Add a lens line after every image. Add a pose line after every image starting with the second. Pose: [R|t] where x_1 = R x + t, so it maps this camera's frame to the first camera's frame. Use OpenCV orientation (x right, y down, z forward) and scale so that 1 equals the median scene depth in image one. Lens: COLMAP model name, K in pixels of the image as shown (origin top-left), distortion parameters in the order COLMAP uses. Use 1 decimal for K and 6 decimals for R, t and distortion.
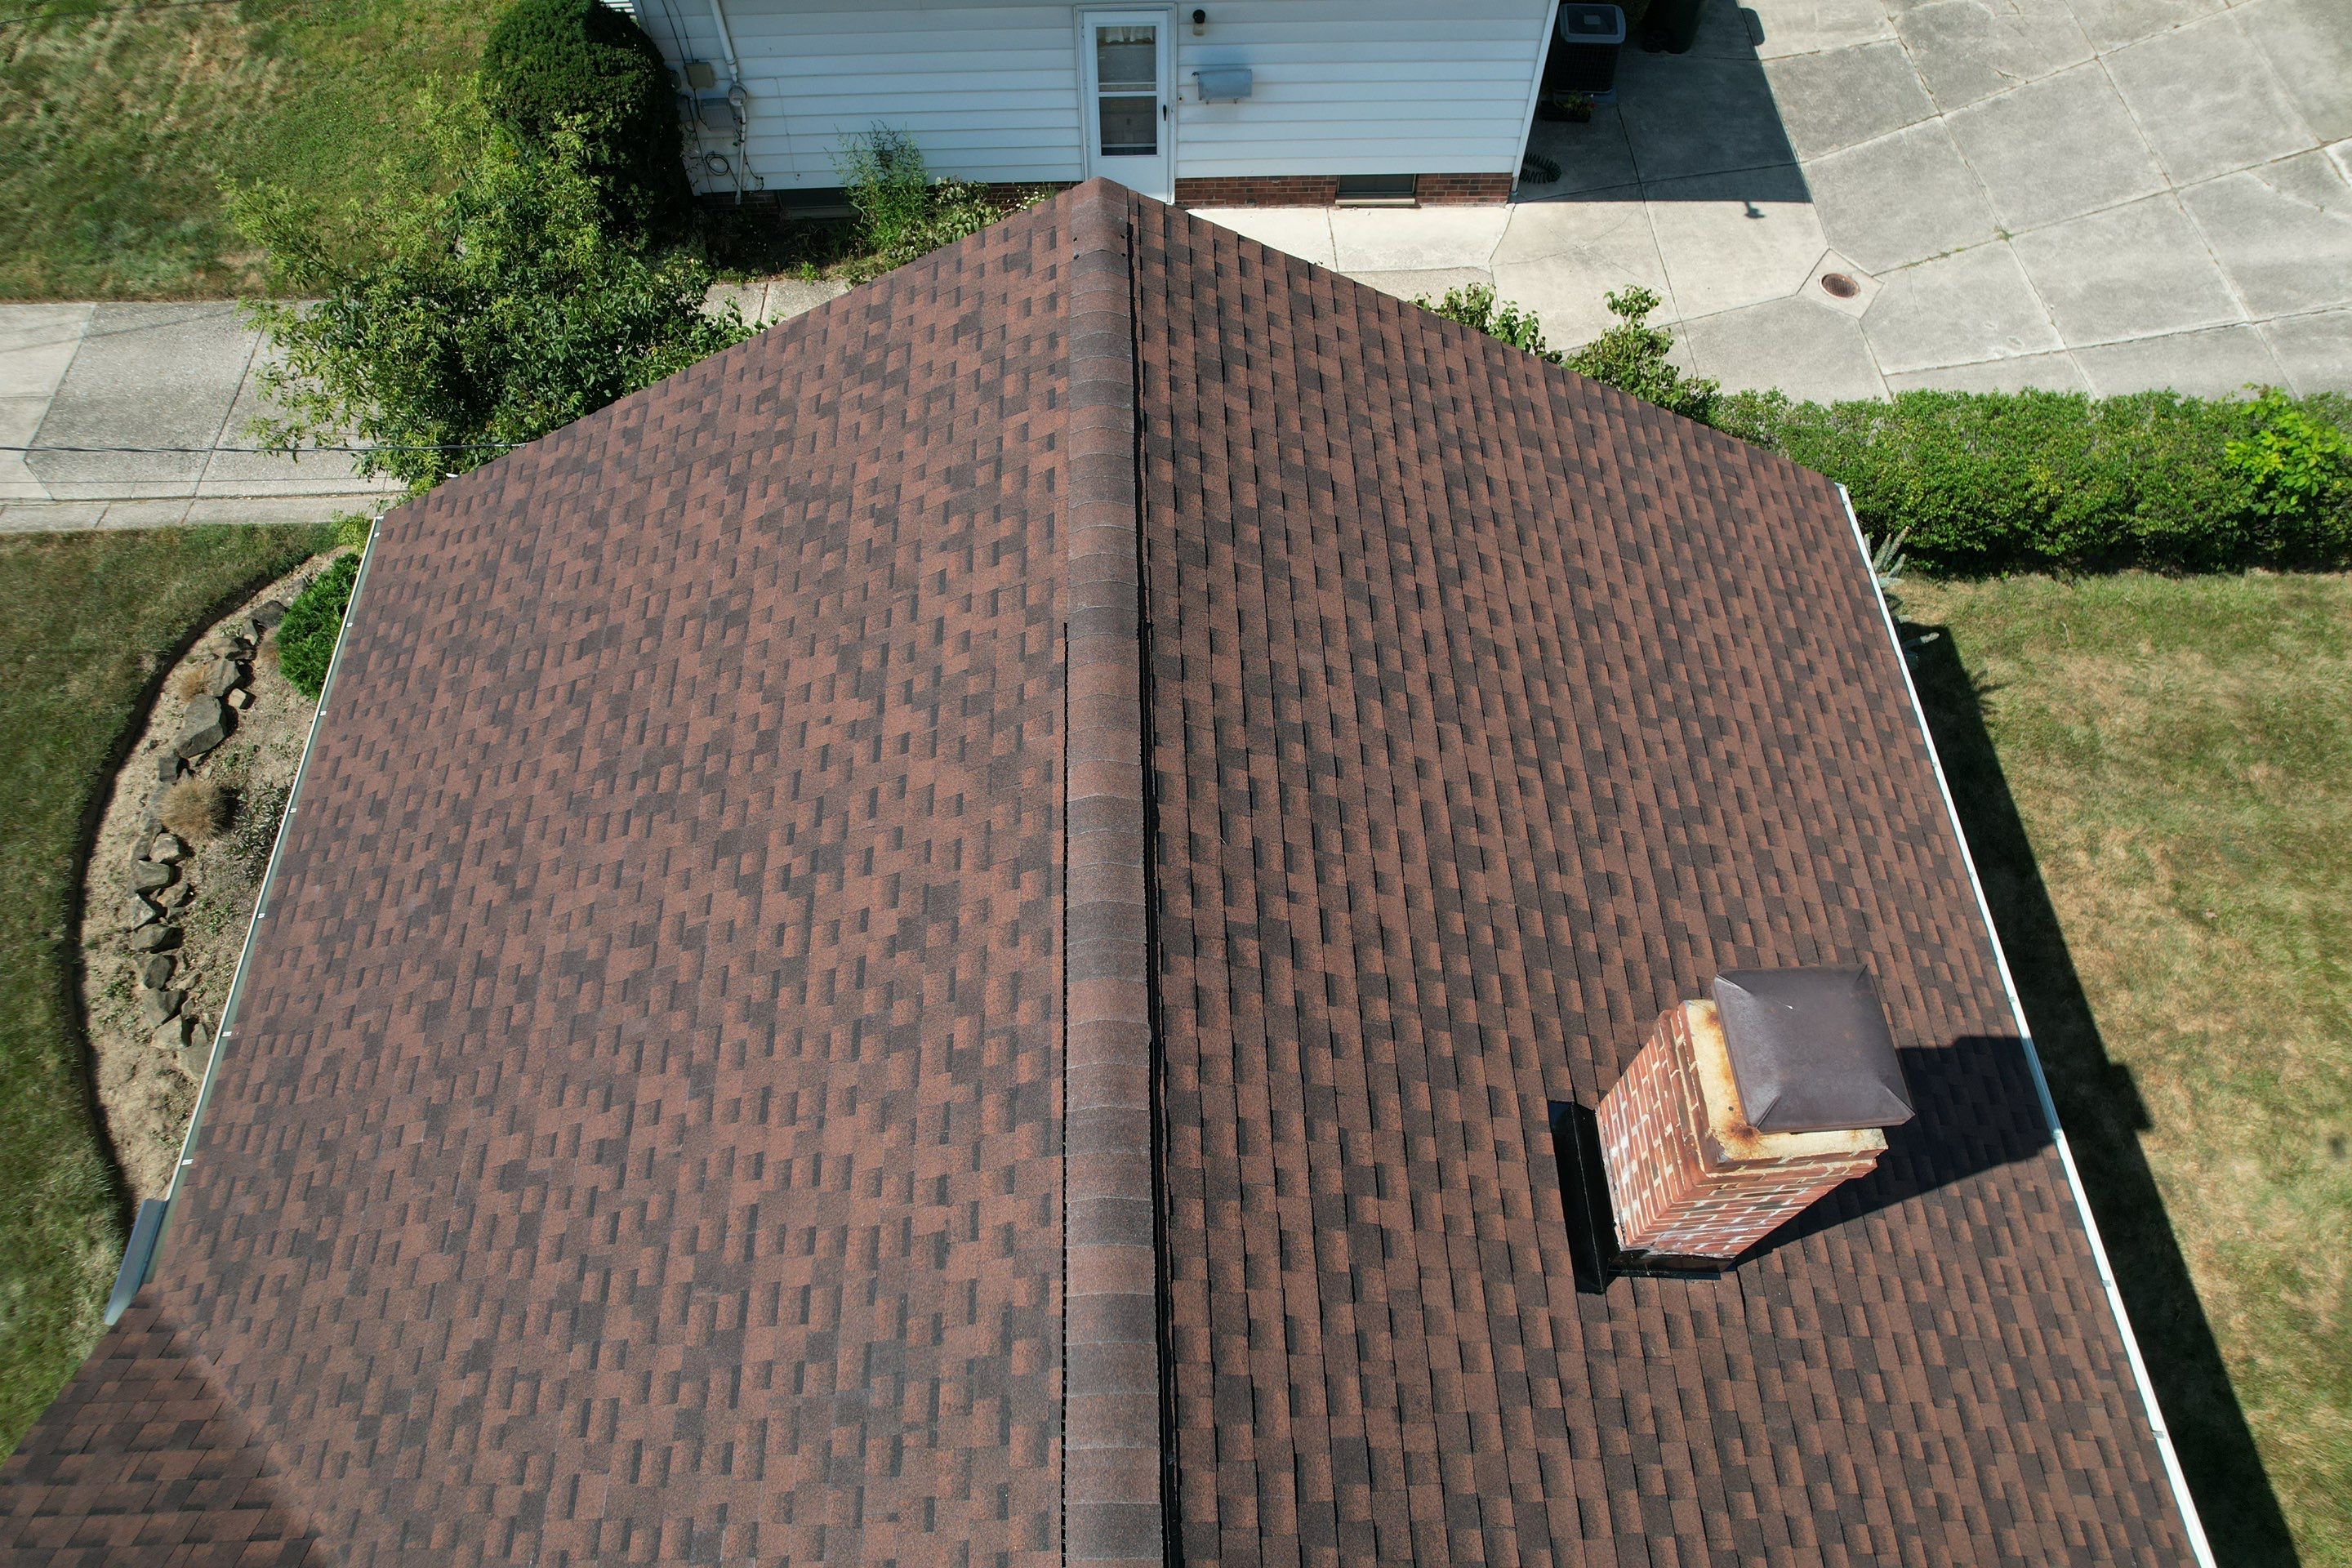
lens RADIAL K [[1502.7, 0, 1176.0], [0, 1502.7, 784.0], [0, 0, 1]] dist [-0.073195, 0.069075]
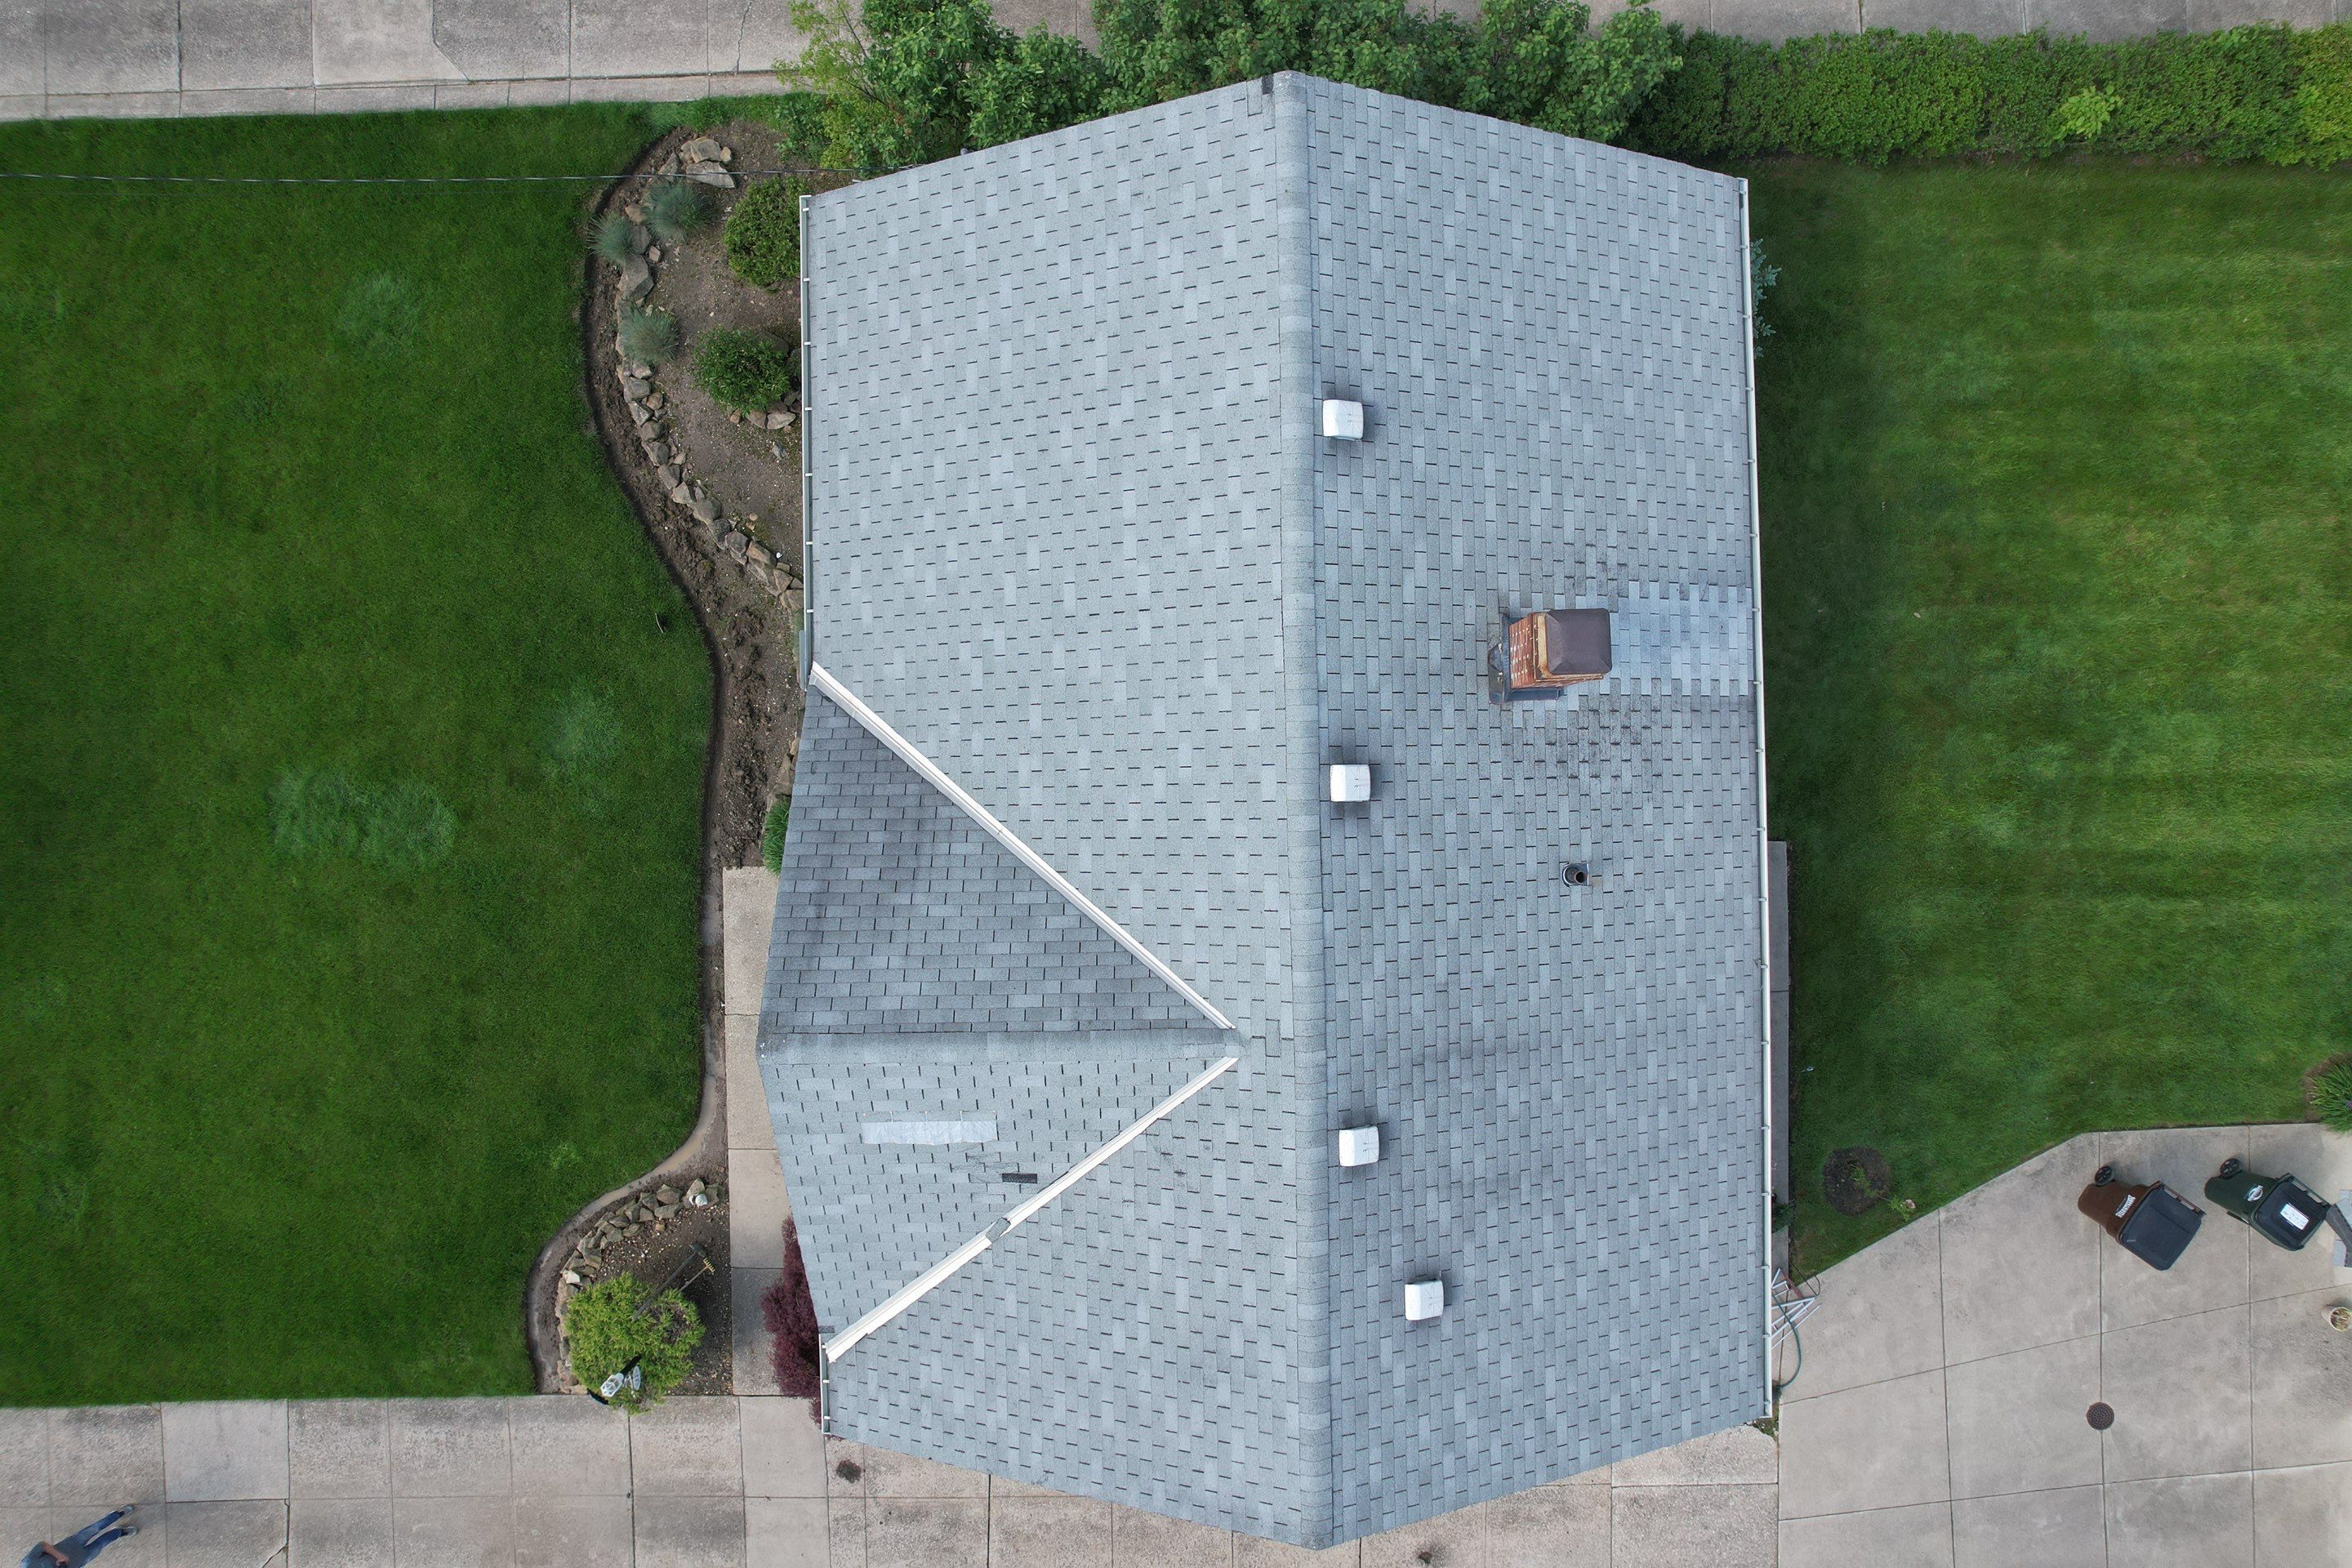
lens RADIAL K [[1505.9, 0, 1181.3], [0, 1505.9, 784.5], [0, 0, 1]] dist [-0.062152, 0.038516]
pose [[0.999806, 0.014560, -0.013289, -0.146869], [-0.005977, 0.866319, 0.499456, -0.579873], [0.018784, -0.499280, 0.866237, -0.898320]]
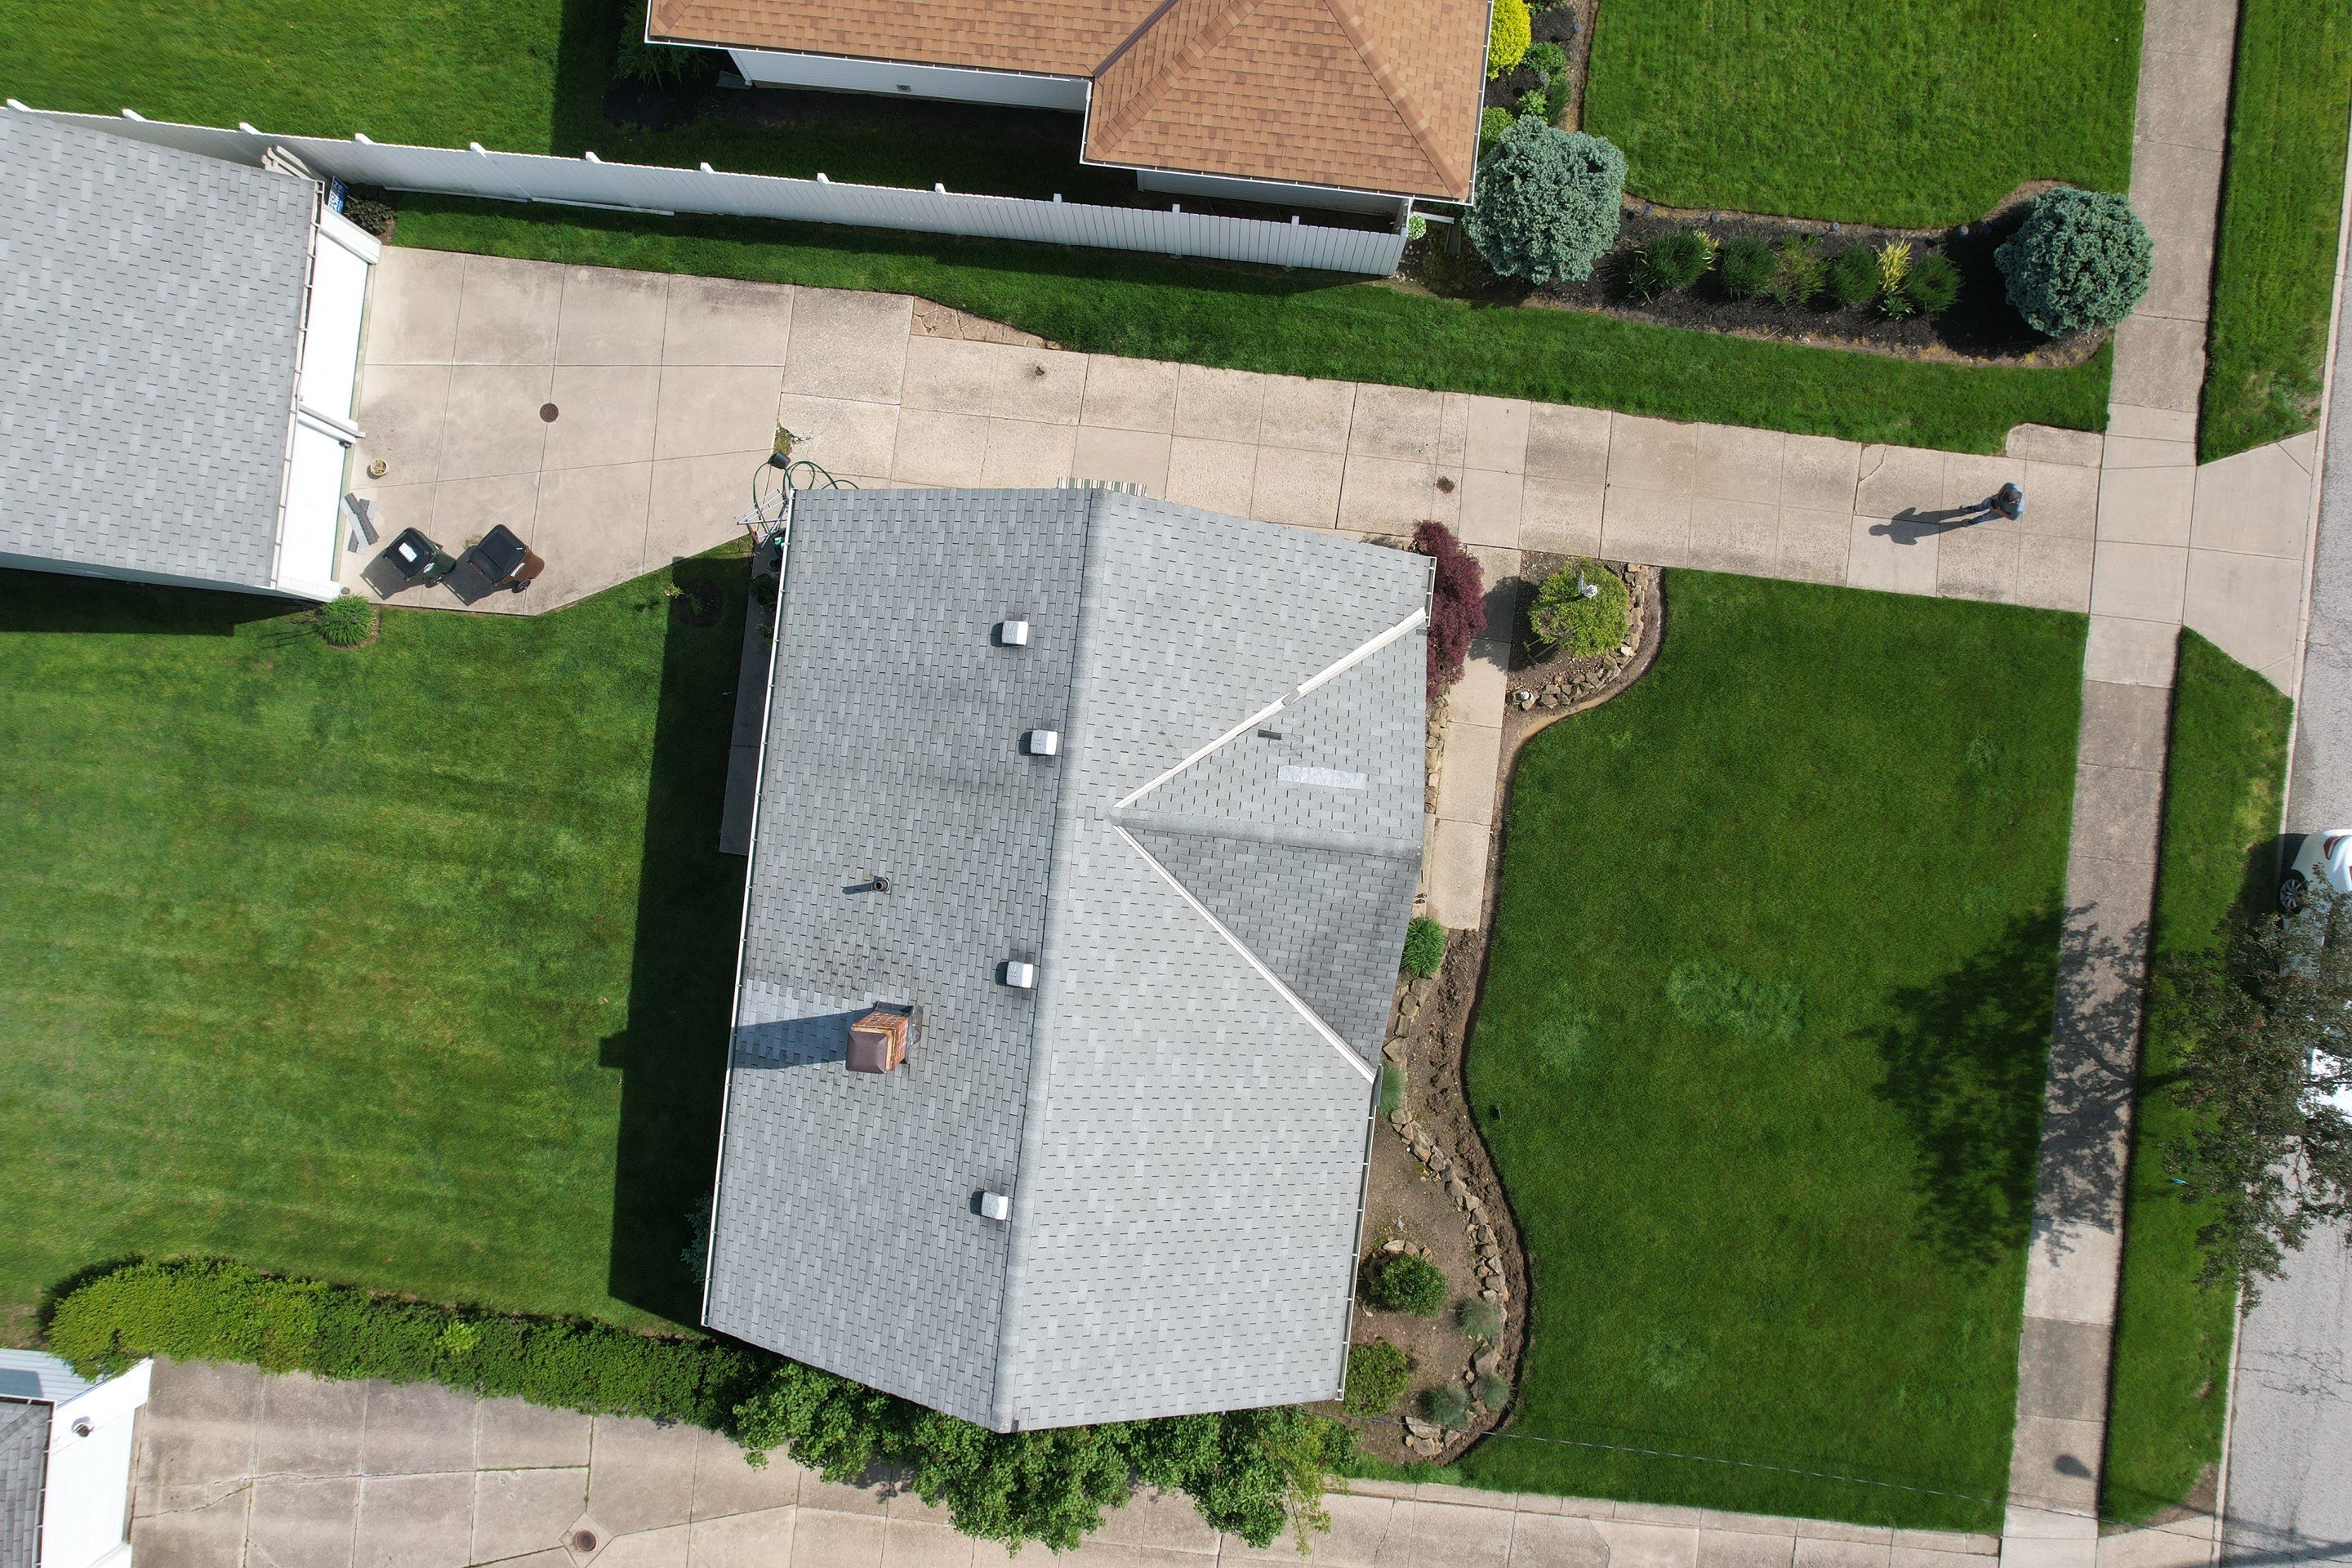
lens RADIAL K [[1506.9, 0, 1176.0], [0, 1506.9, 784.0], [0, 0, 1]] dist [-0.039767, -0.032000]
pose [[-0.989806, -0.142332, 0.005102, -0.220954], [0.125423, -0.854127, 0.504714, -0.761808], [-0.067479, 0.500209, 0.863272, -1.956259]]
